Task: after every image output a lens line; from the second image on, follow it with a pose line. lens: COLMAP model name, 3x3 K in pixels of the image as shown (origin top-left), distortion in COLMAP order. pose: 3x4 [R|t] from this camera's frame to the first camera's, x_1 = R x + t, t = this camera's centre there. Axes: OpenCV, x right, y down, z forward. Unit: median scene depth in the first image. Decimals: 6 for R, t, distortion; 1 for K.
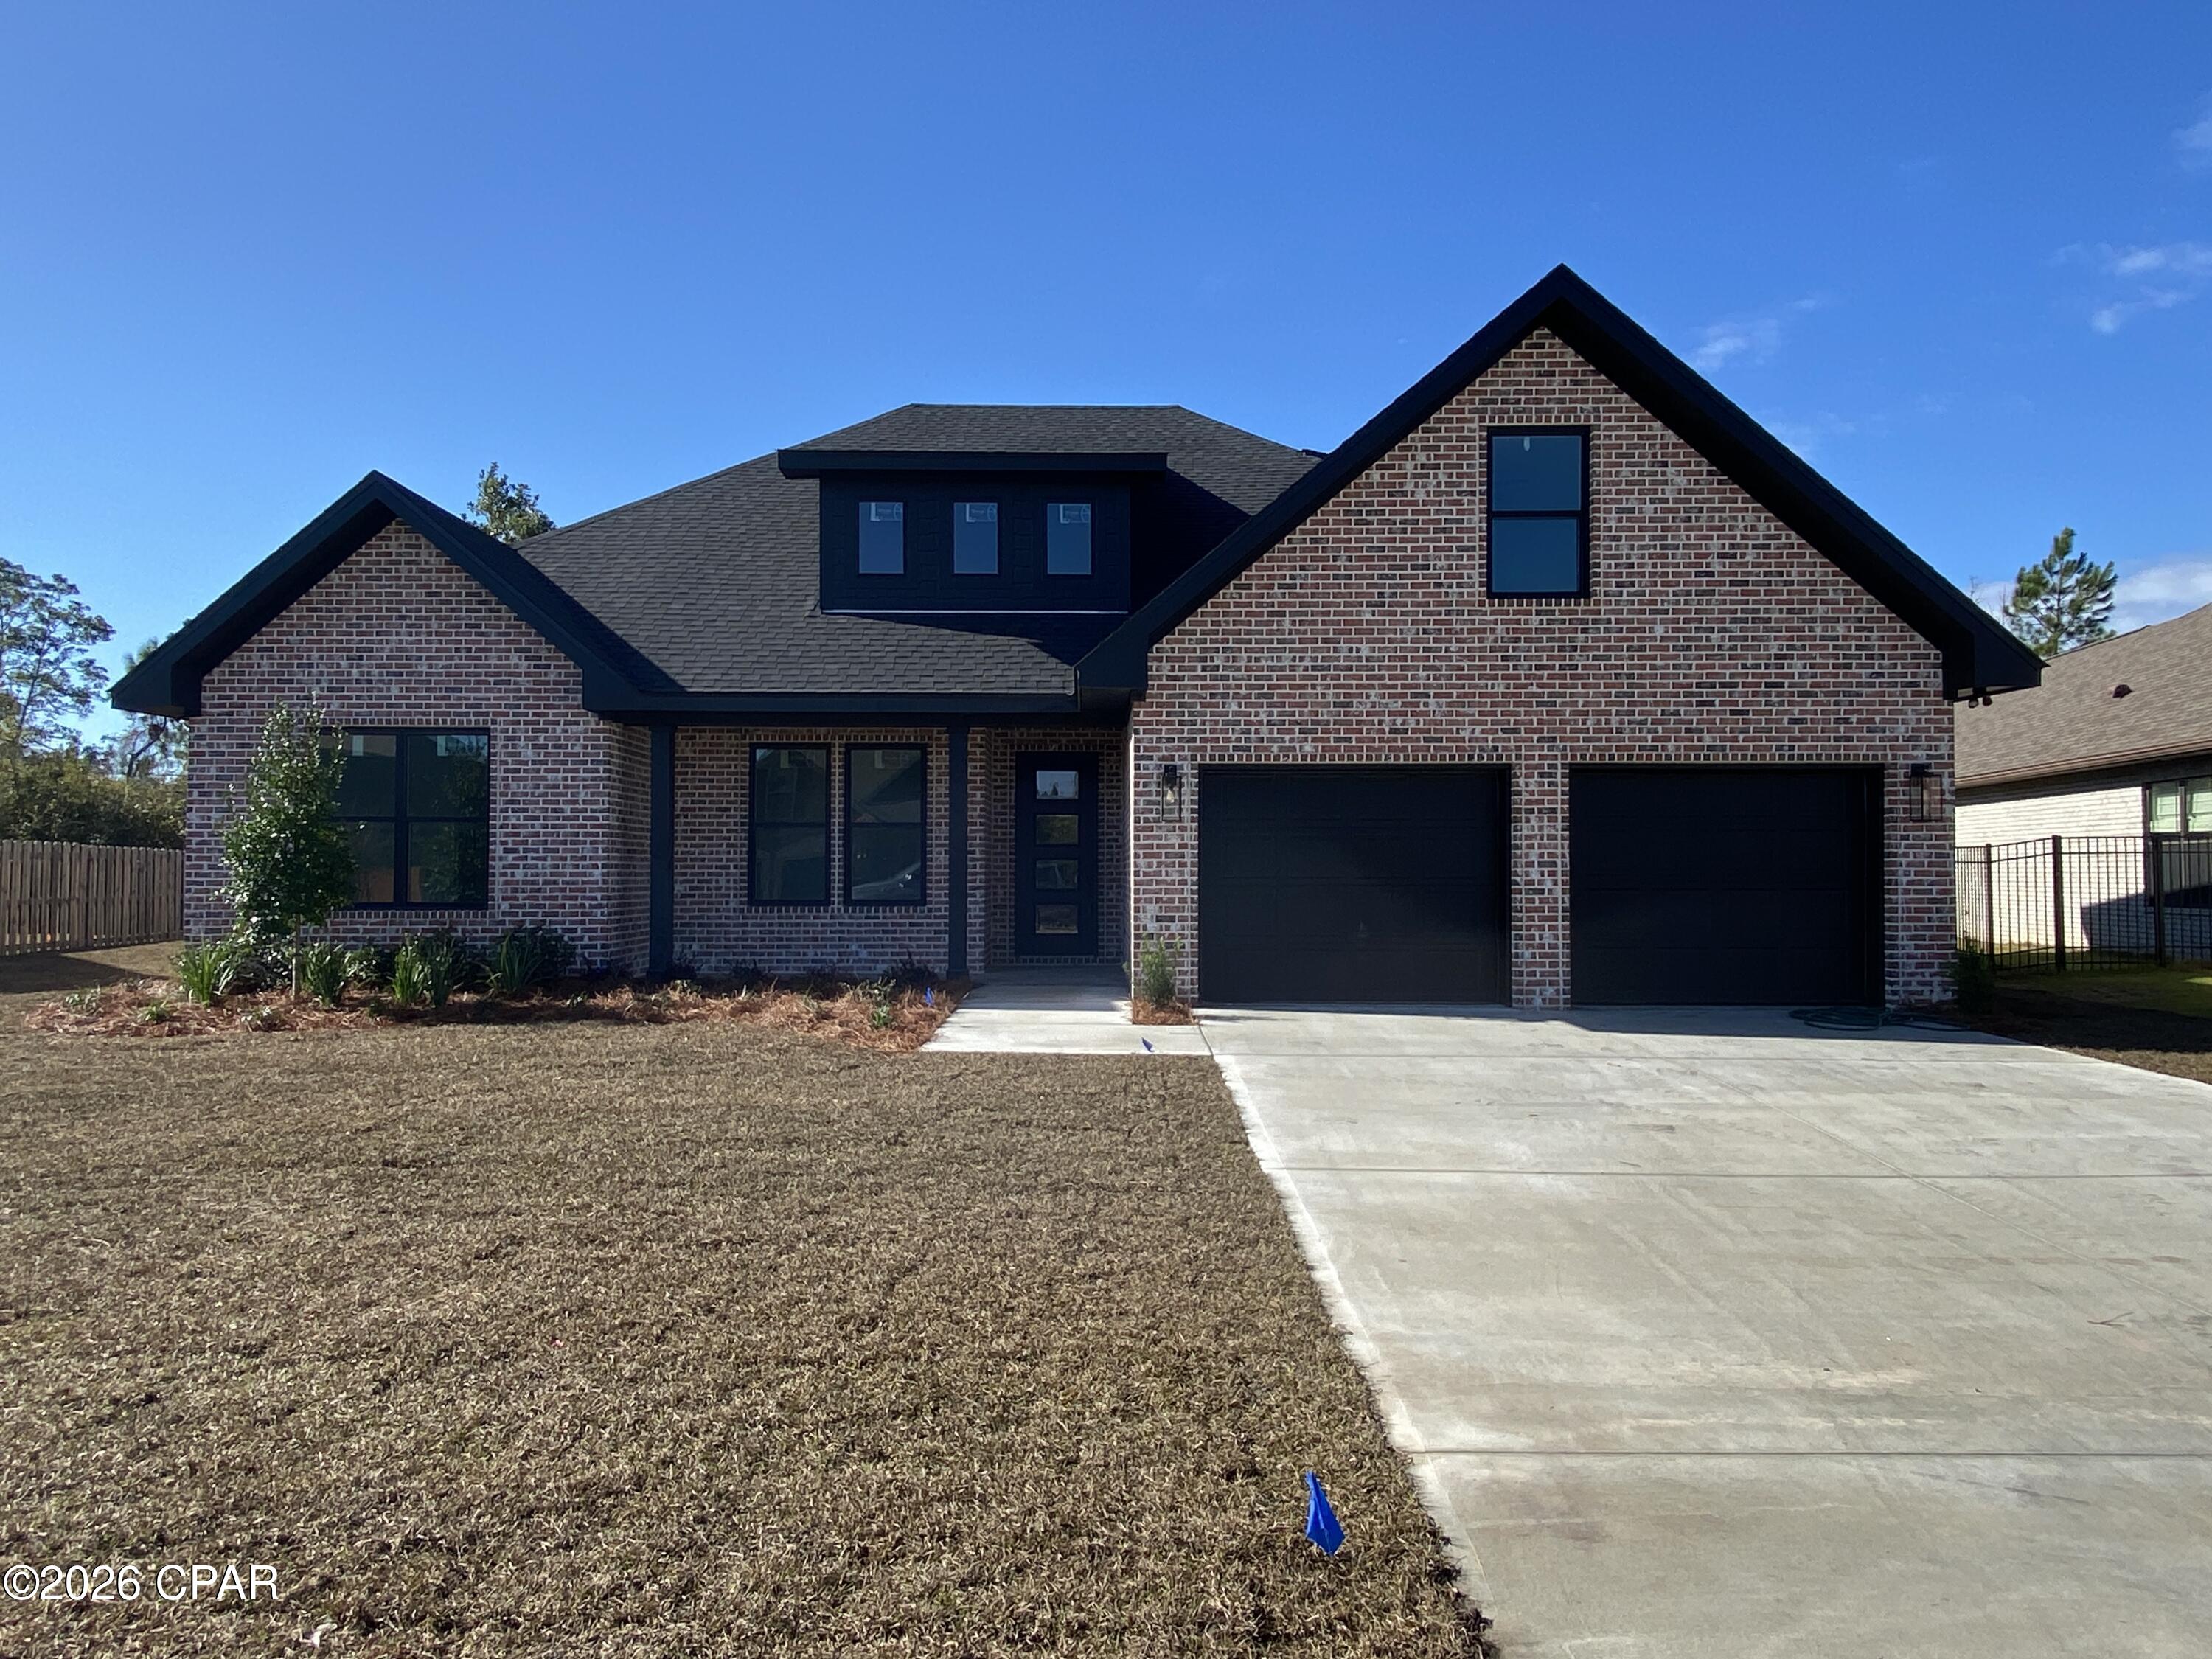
lens RADIAL K [[1439.5, 0, 1113.3], [0, 1439.5, 824.7], [0, 0, 1]] dist [0.040005, -0.050551]
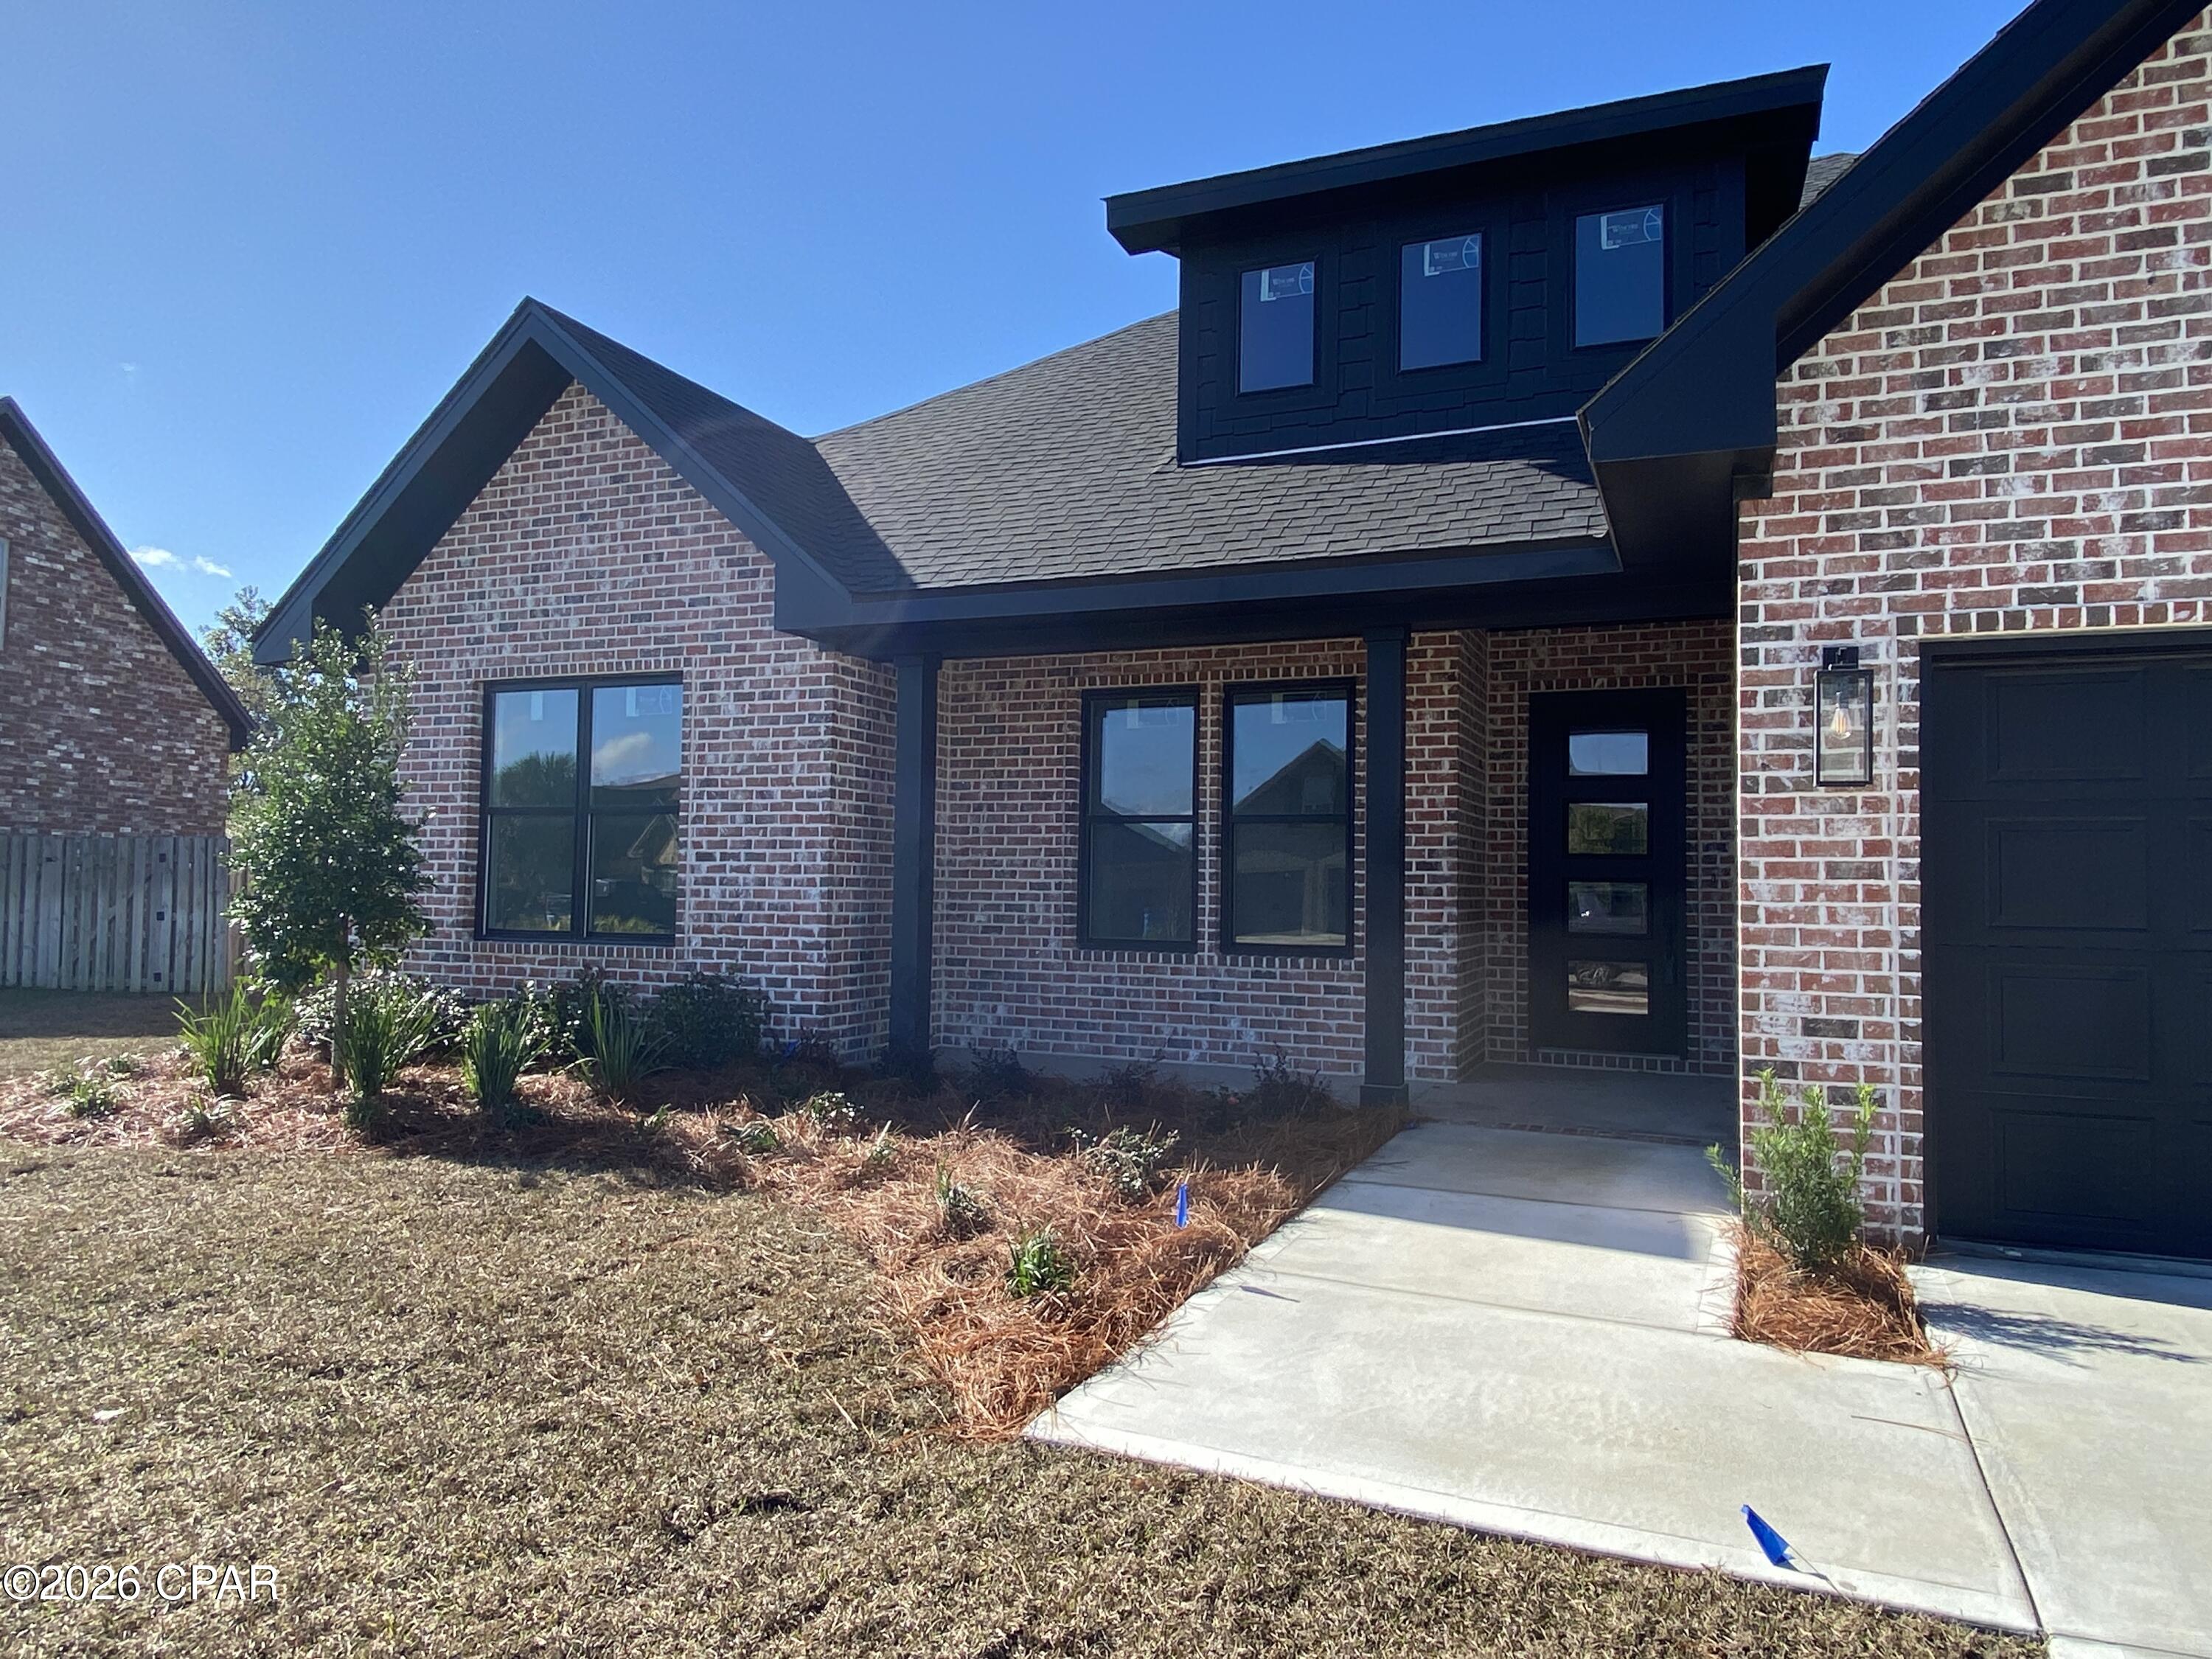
lens RADIAL K [[1439.5, 0, 1108.1], [0, 1439.5, 823.3], [0, 0, 1]] dist [0.040005, -0.050551]
pose [[0.914569, -0.004872, -0.404401, 0.015952], [-0.002020, 0.999860, -0.016613, 0.014969], [0.404425, 0.016010, 0.914431, 0.540902]]
